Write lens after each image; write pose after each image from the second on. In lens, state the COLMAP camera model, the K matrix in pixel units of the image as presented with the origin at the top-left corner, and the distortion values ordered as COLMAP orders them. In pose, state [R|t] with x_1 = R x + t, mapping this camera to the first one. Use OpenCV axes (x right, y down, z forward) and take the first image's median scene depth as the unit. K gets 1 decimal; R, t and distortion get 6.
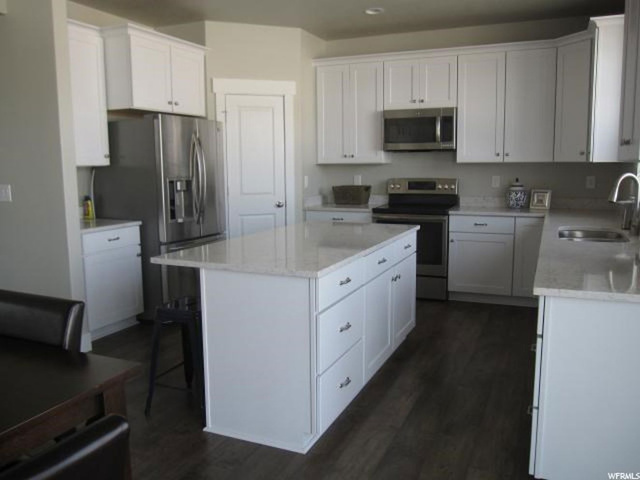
lens RADIAL K [[530.4, 0, 320.0], [0, 530.4, 240.0], [0, 0, 1]] dist [-0.073795, -0.004512]
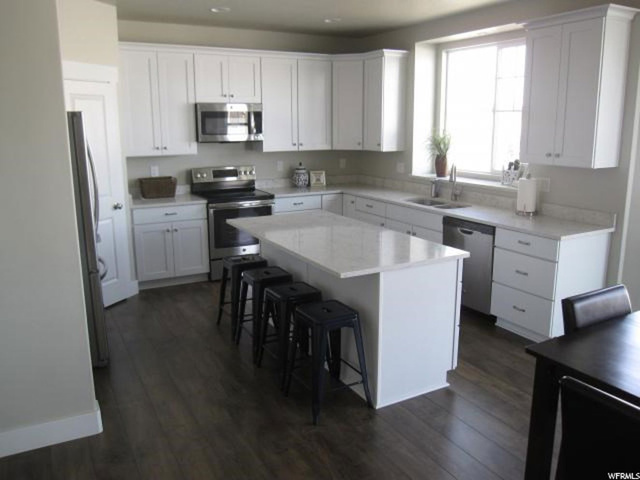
lens RADIAL K [[530.4, 0, 320.0], [0, 530.4, 240.0], [0, 0, 1]] dist [-0.073795, -0.004512]
pose [[0.614000, -0.162507, 0.772396, -0.587071], [0.108887, 0.986659, 0.121030, -0.083945], [-0.781759, 0.009791, 0.623503, 0.187511]]
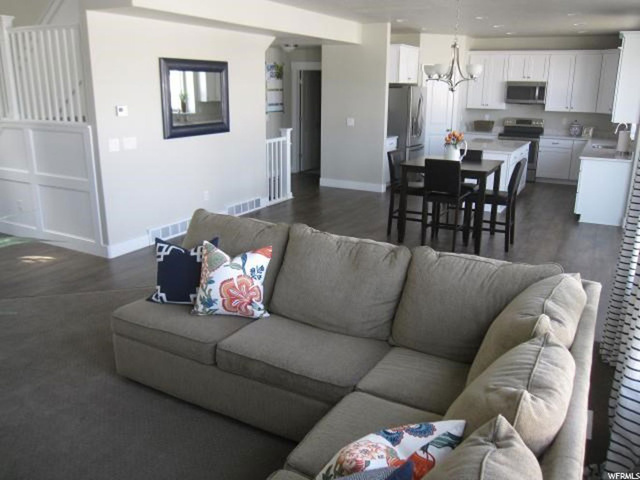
lens RADIAL K [[524.2, 0, 325.6], [0, 524.2, 239.5], [0, 0, 1]] dist [-0.057402, 0.001128]
pose [[0.996791, 0.038678, -0.070078, -0.393503], [-0.028275, 0.989205, 0.143786, 0.070506], [0.074883, -0.141343, 0.987124, -1.004961]]
